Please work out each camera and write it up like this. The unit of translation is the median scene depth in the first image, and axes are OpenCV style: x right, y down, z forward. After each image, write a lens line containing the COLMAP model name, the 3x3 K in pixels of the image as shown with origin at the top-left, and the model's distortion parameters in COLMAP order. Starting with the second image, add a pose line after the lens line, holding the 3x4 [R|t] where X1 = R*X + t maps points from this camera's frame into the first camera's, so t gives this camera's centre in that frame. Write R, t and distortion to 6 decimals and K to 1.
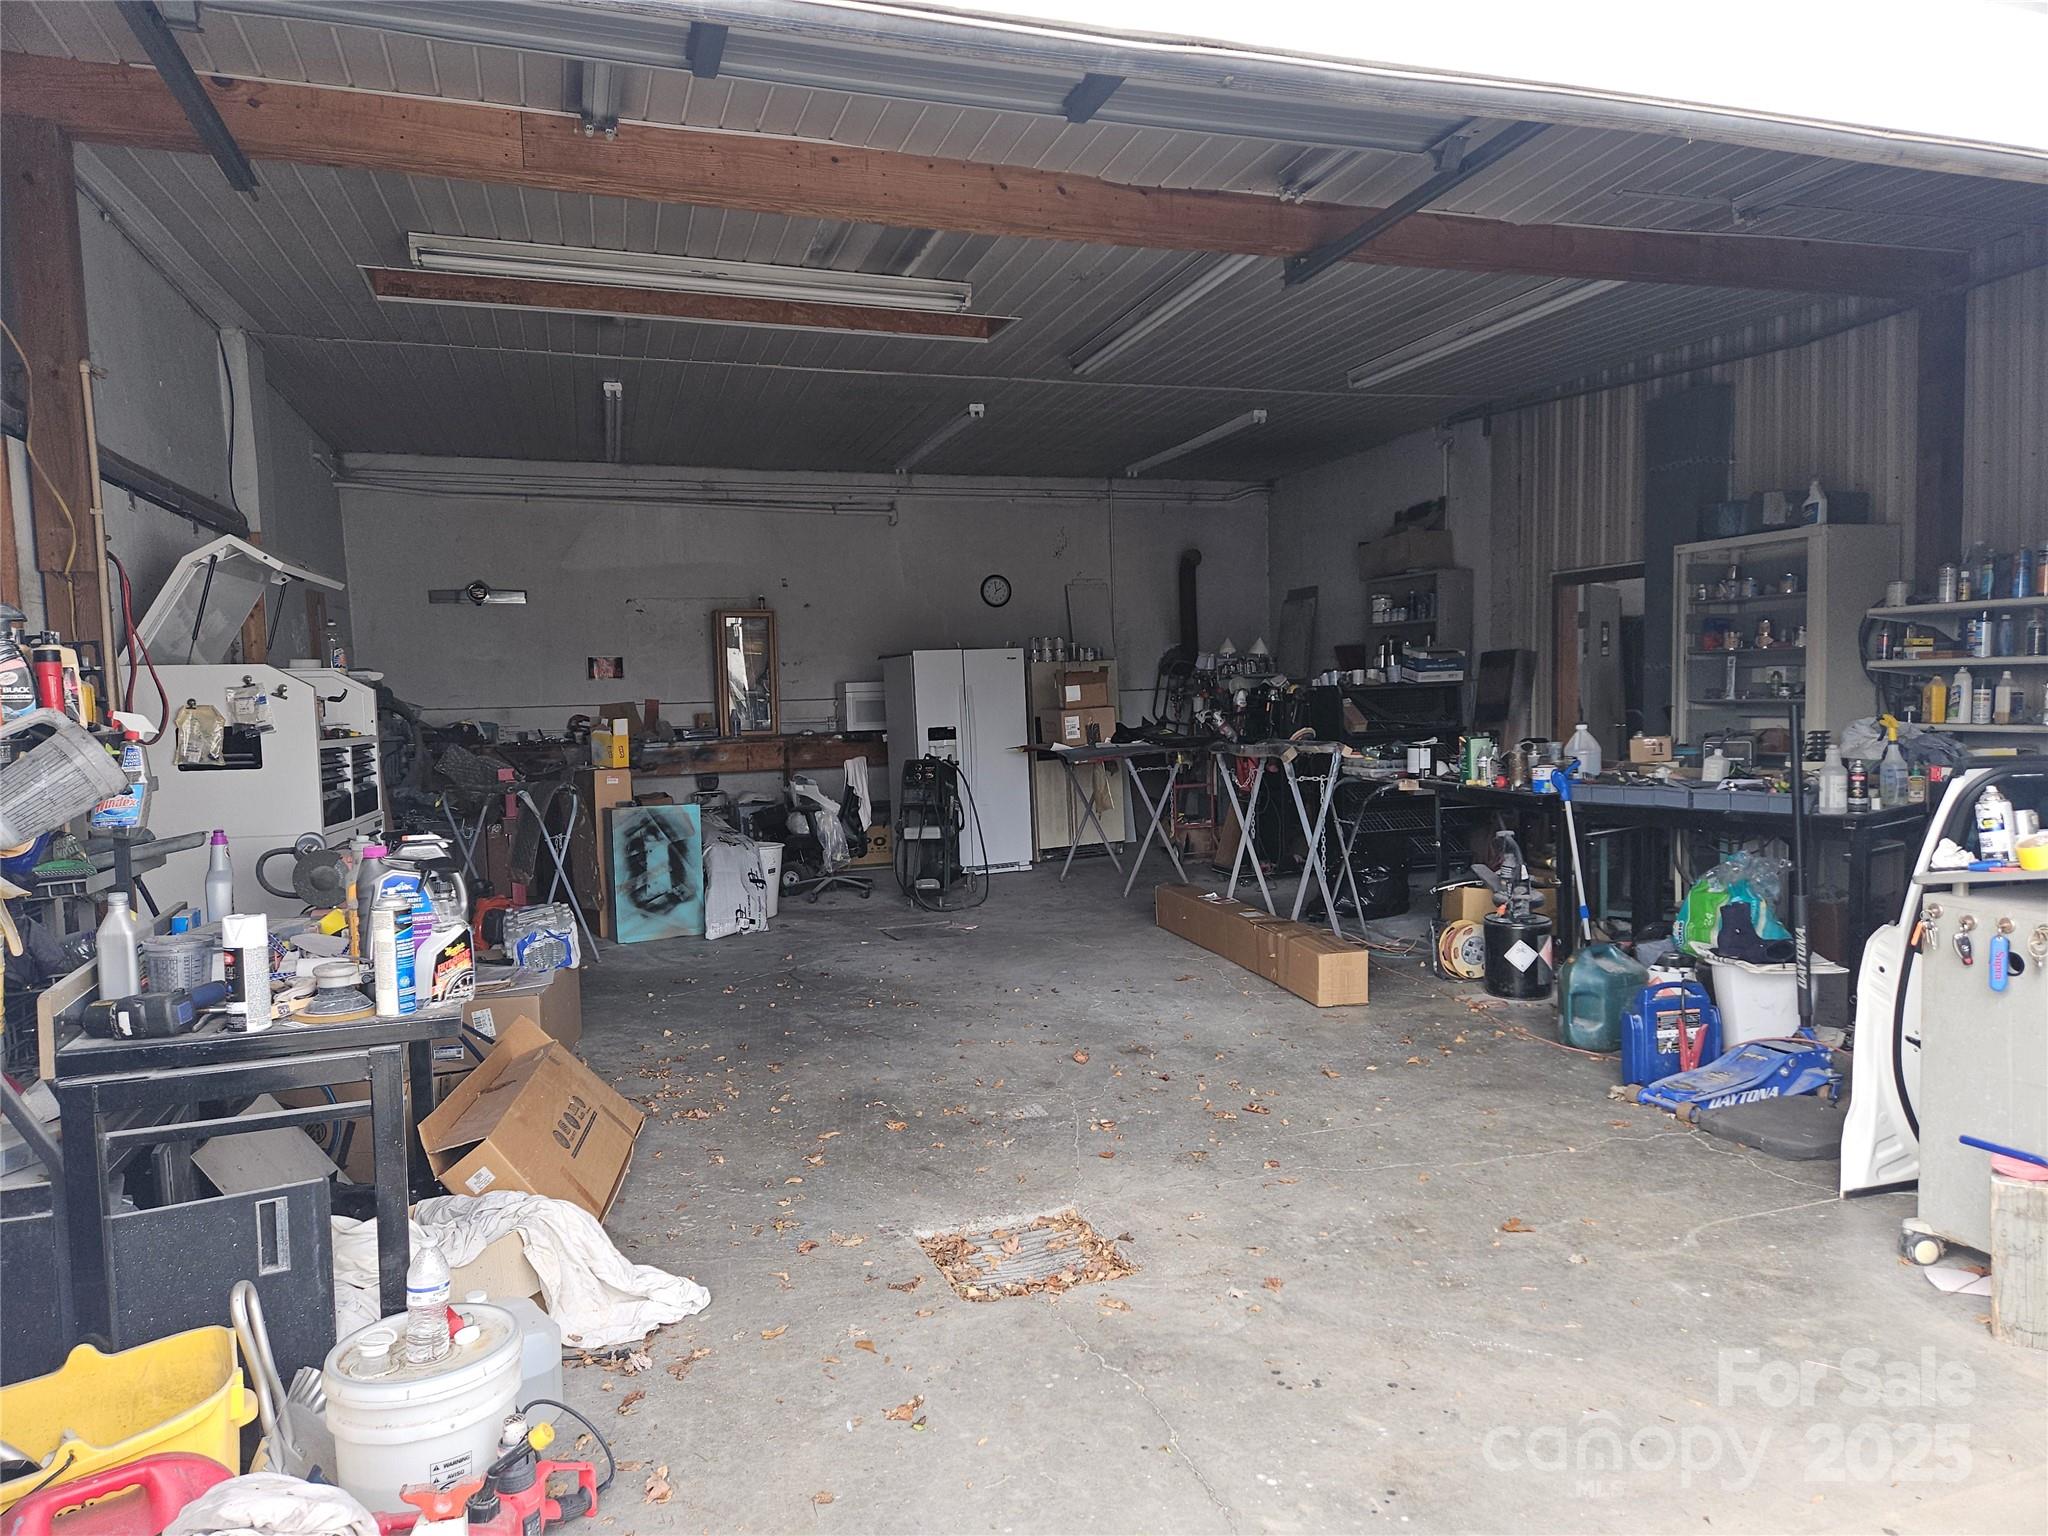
lens RADIAL K [[1339.3, 0, 1029.5], [0, 1339.3, 789.3], [0, 0, 1]] dist [0.097984, -0.079627]
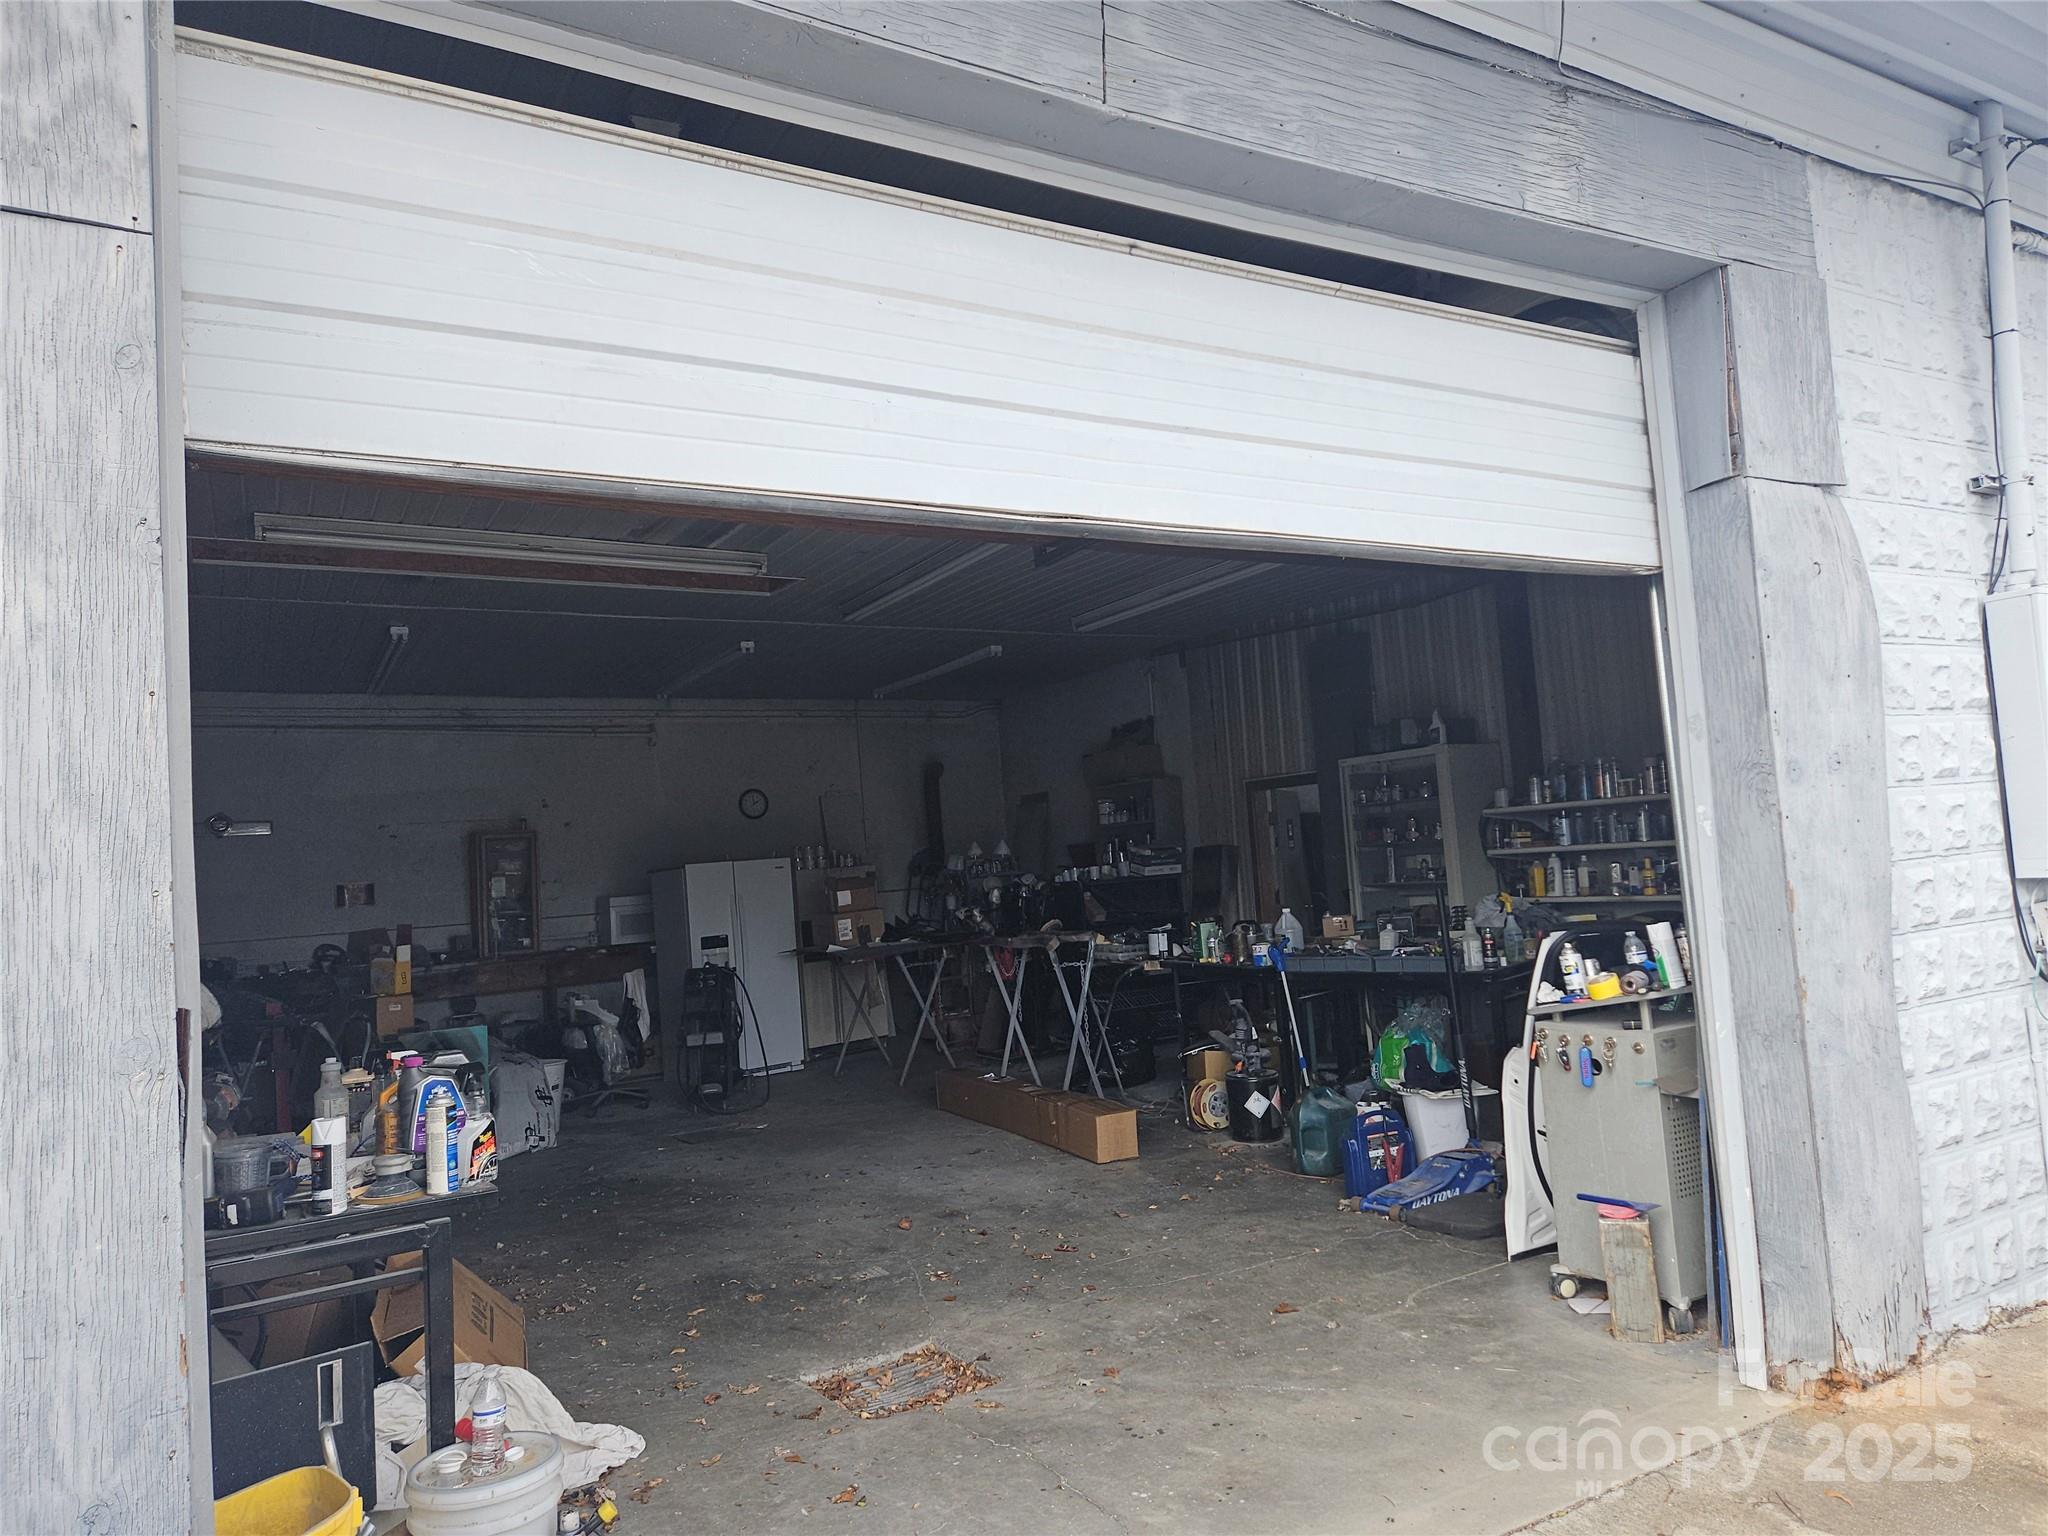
lens RADIAL K [[1339.3, 0, 1029.5], [0, 1339.3, 789.3], [0, 0, 1]] dist [0.097984, -0.079627]
pose [[0.976431, -0.026273, 0.214223, -0.084420], [0.057193, 0.988577, -0.139441, 0.002506], [-0.208113, 0.148406, 0.966781, -0.155708]]
